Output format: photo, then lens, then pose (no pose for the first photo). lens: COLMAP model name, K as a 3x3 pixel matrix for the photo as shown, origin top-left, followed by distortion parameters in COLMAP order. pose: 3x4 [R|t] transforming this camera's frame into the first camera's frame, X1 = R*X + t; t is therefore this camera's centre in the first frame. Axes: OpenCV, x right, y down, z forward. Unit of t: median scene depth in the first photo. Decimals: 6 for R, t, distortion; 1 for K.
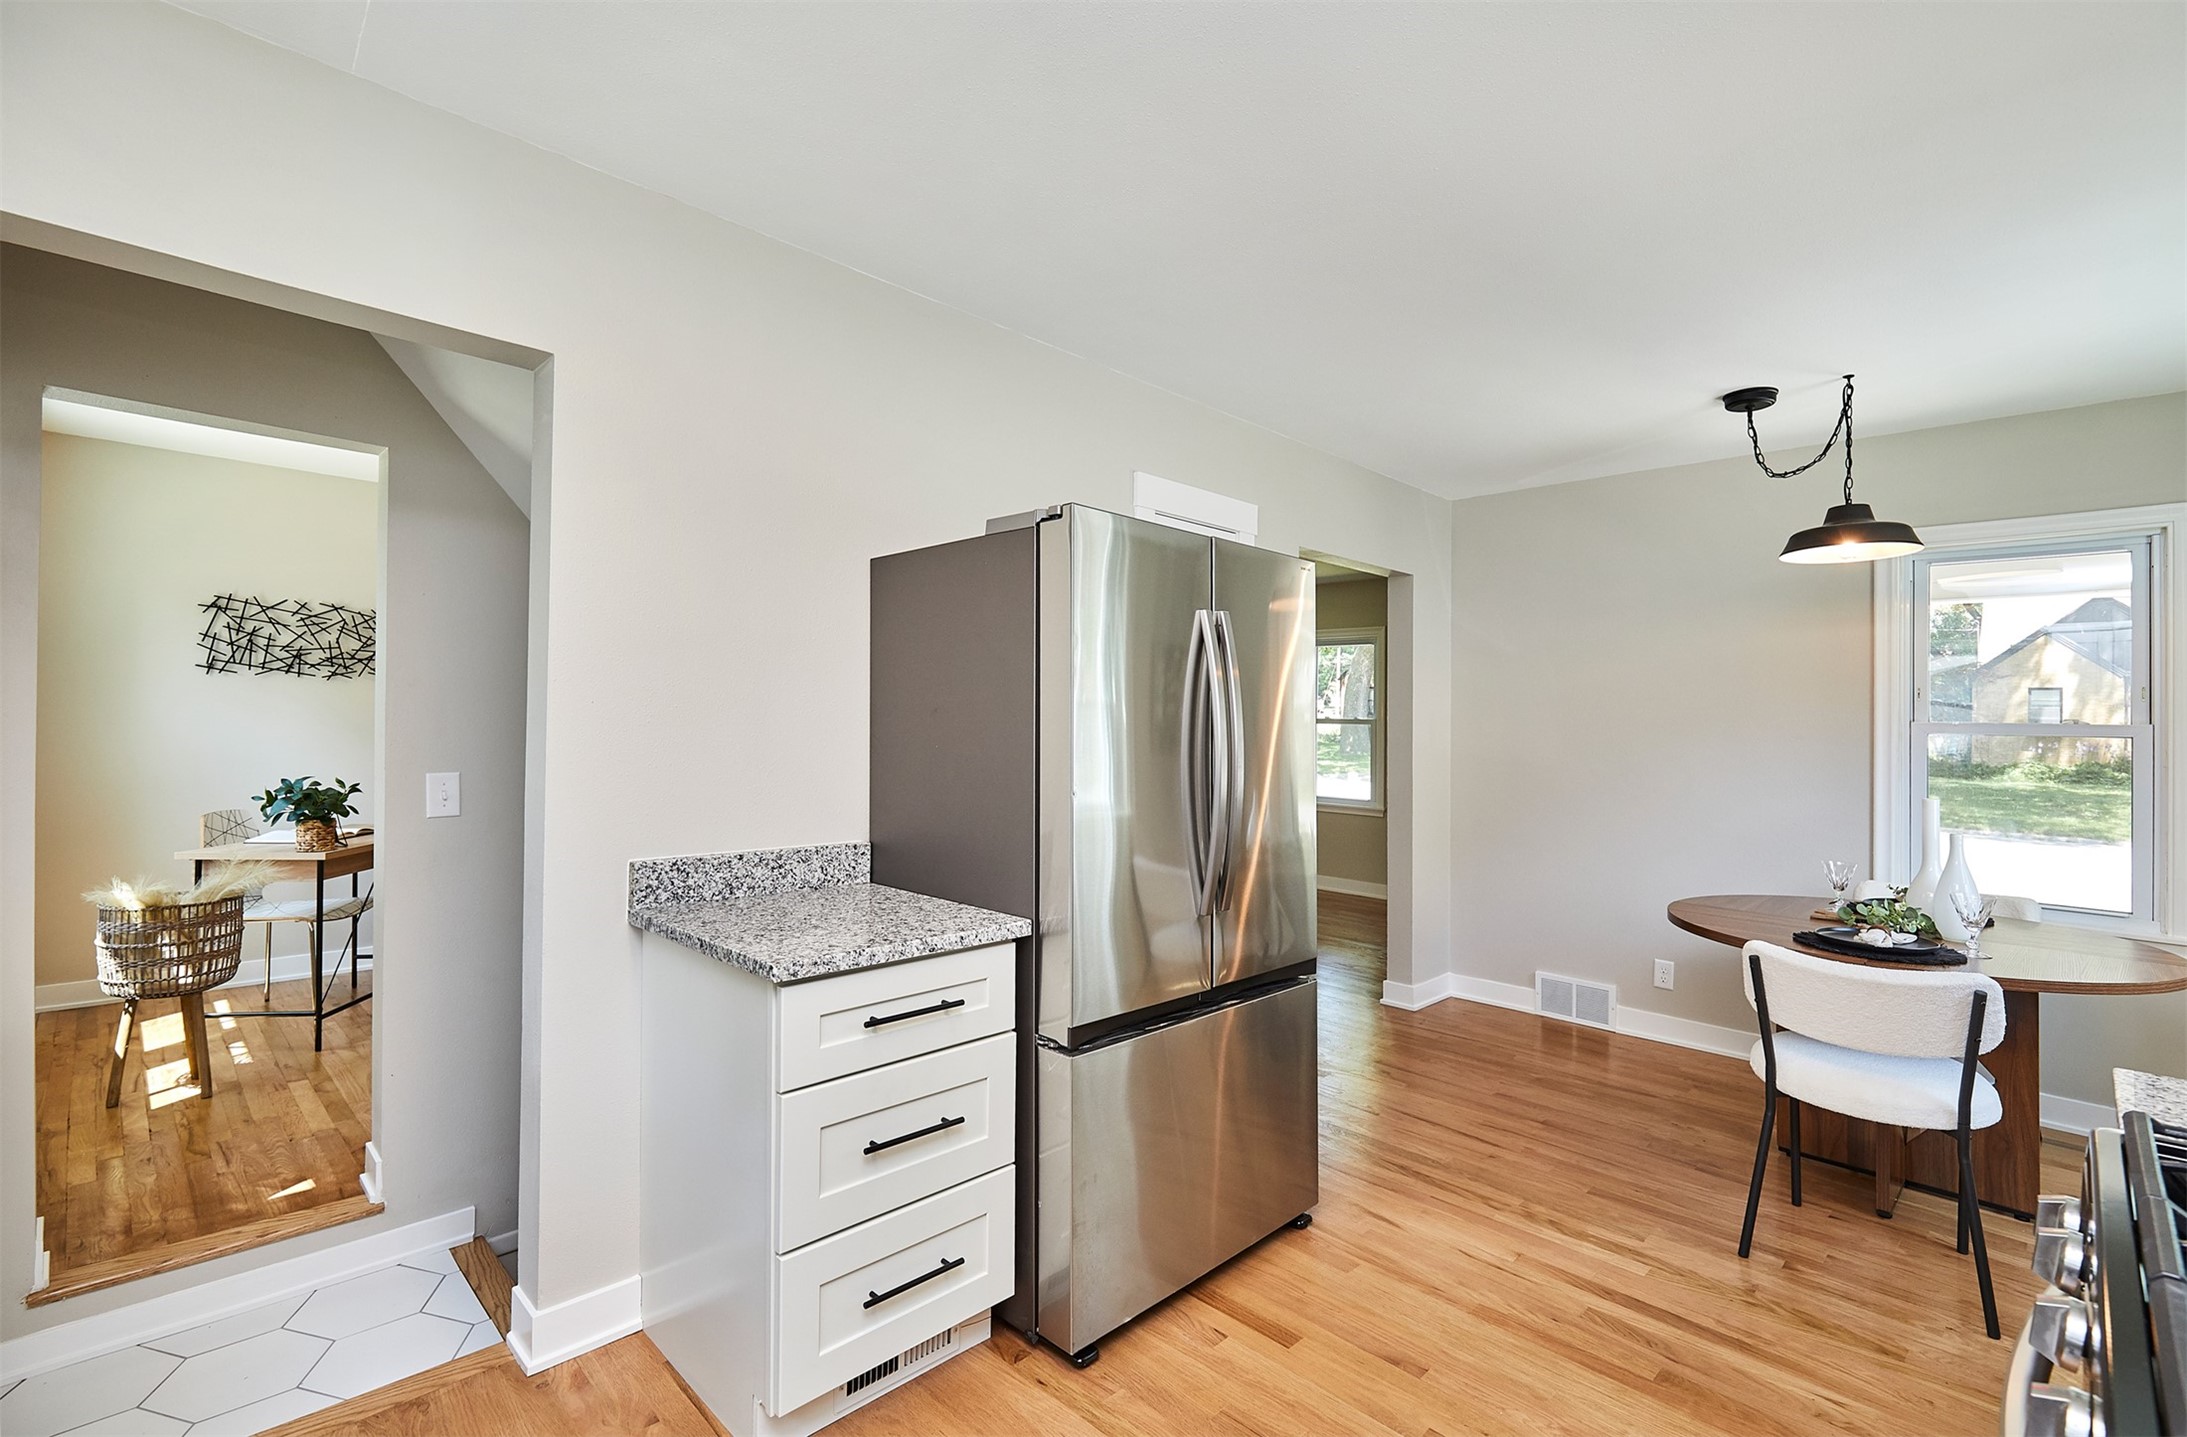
lens RADIAL K [[1001.3, 0, 1093.5], [0, 1001.3, 718.5], [0, 0, 1]] dist [-0.000277, -0.000129]
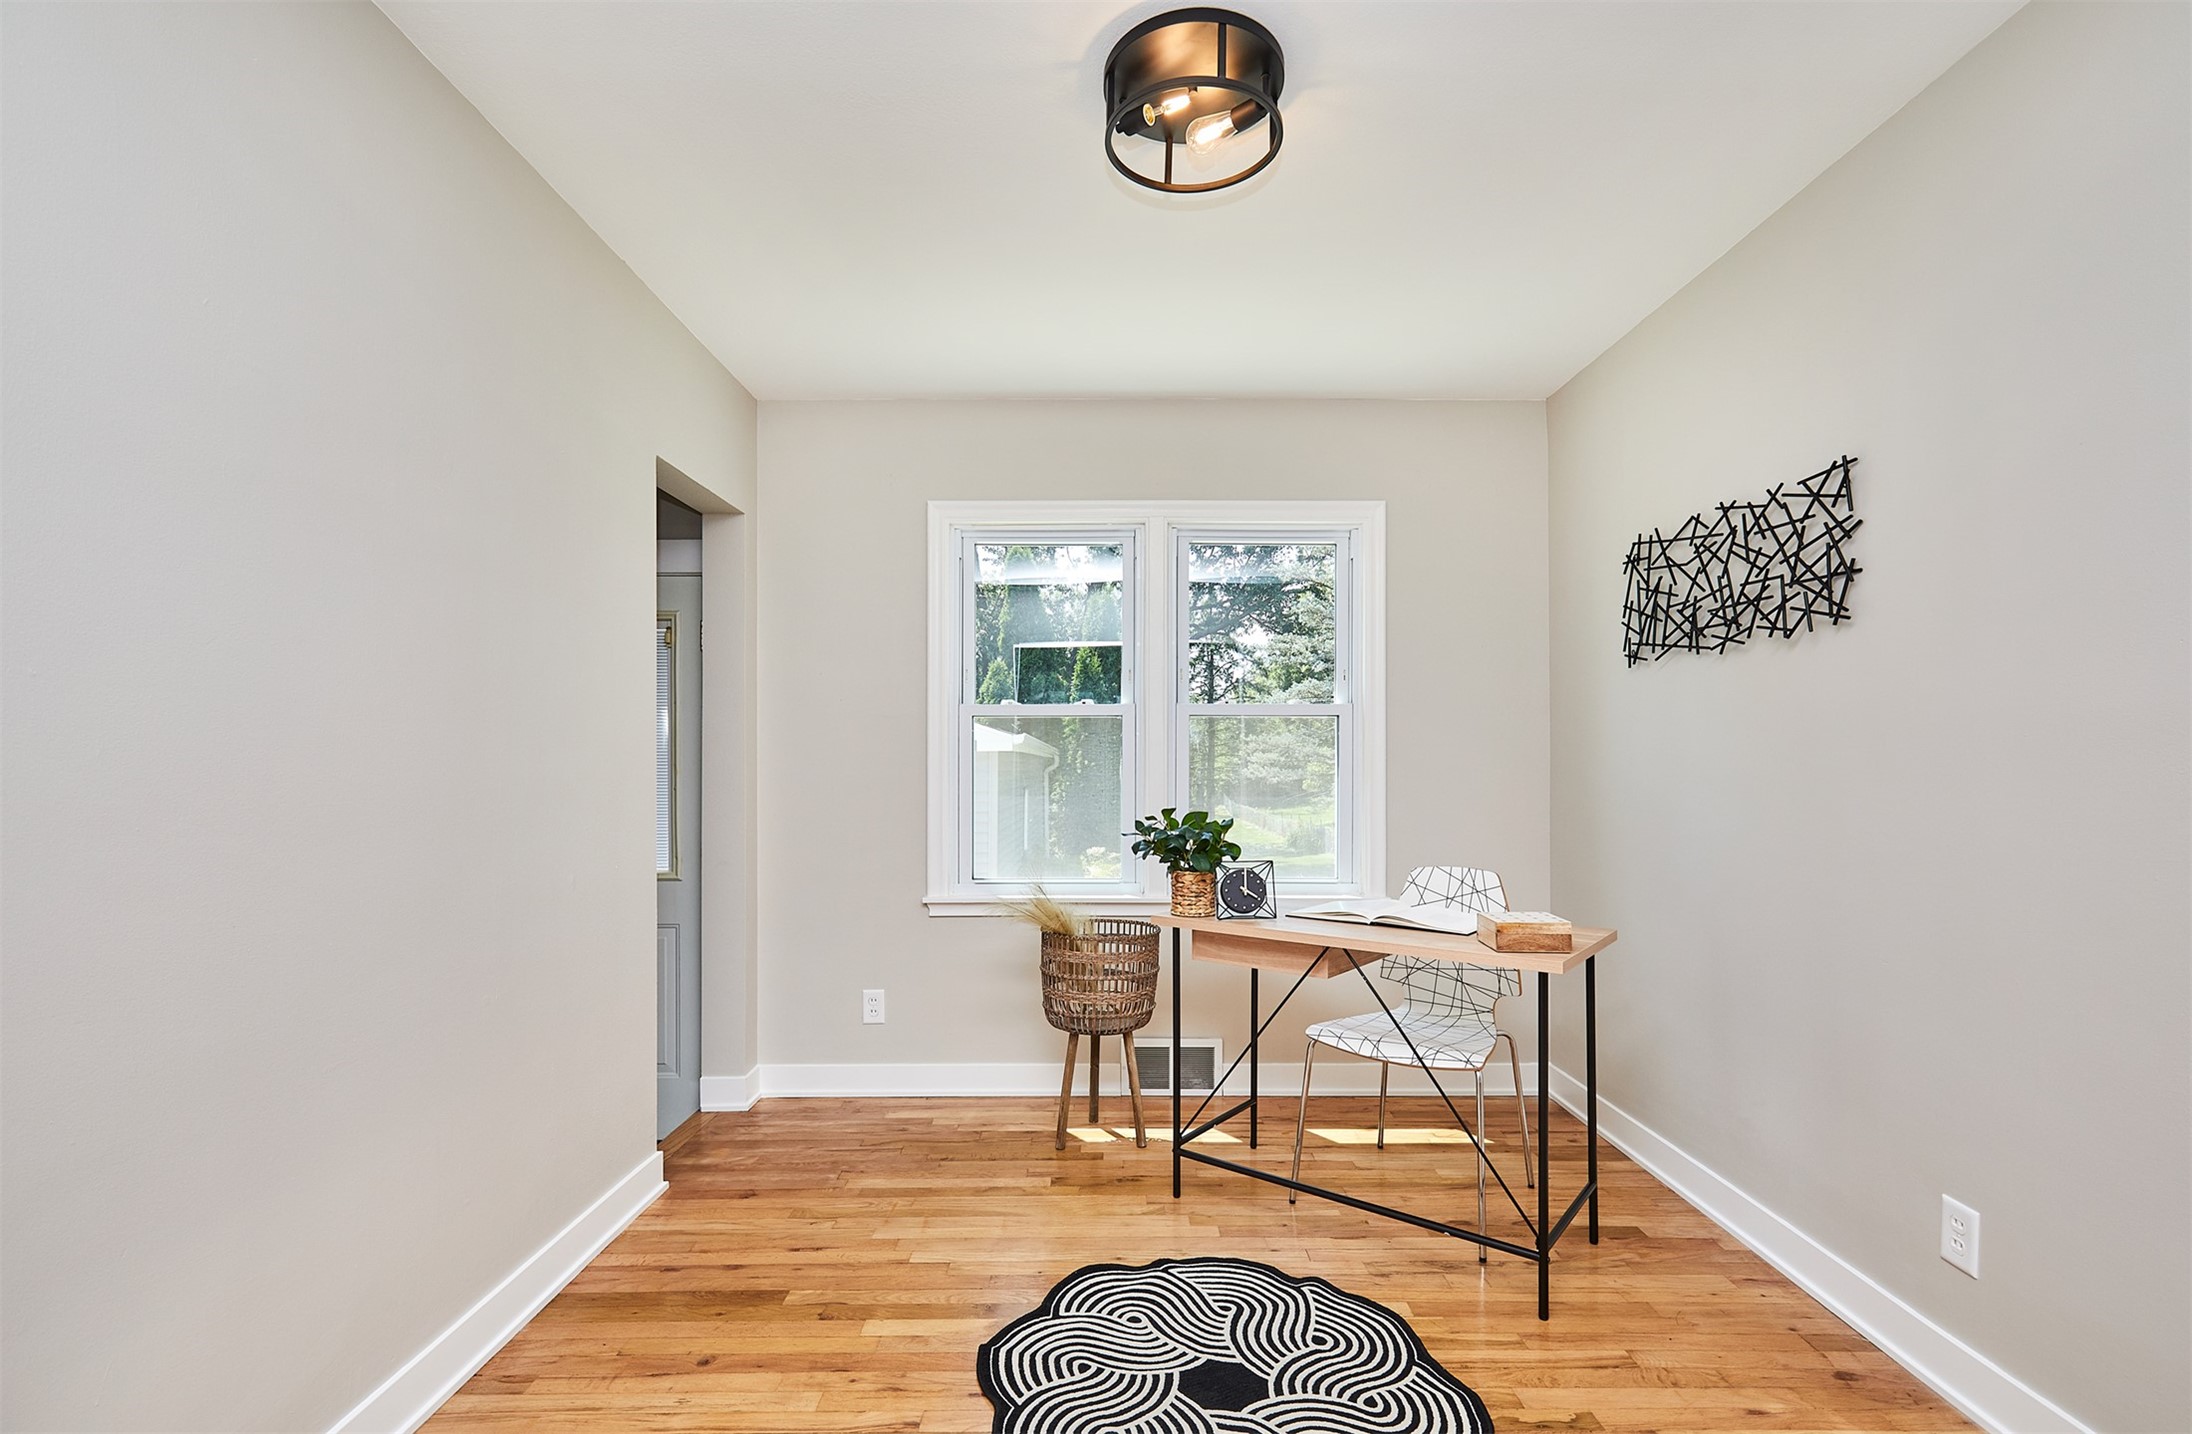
lens RADIAL K [[954.8, 0, 1090.6], [0, 954.8, 755.5], [0, 0, 1]] dist [-0.001755, -0.000254]
pose [[-0.731691, -0.006507, -0.681605, -0.204904], [0.015558, 0.999535, -0.026244, 0.021947], [0.681459, -0.029807, -0.731249, 1.172761]]
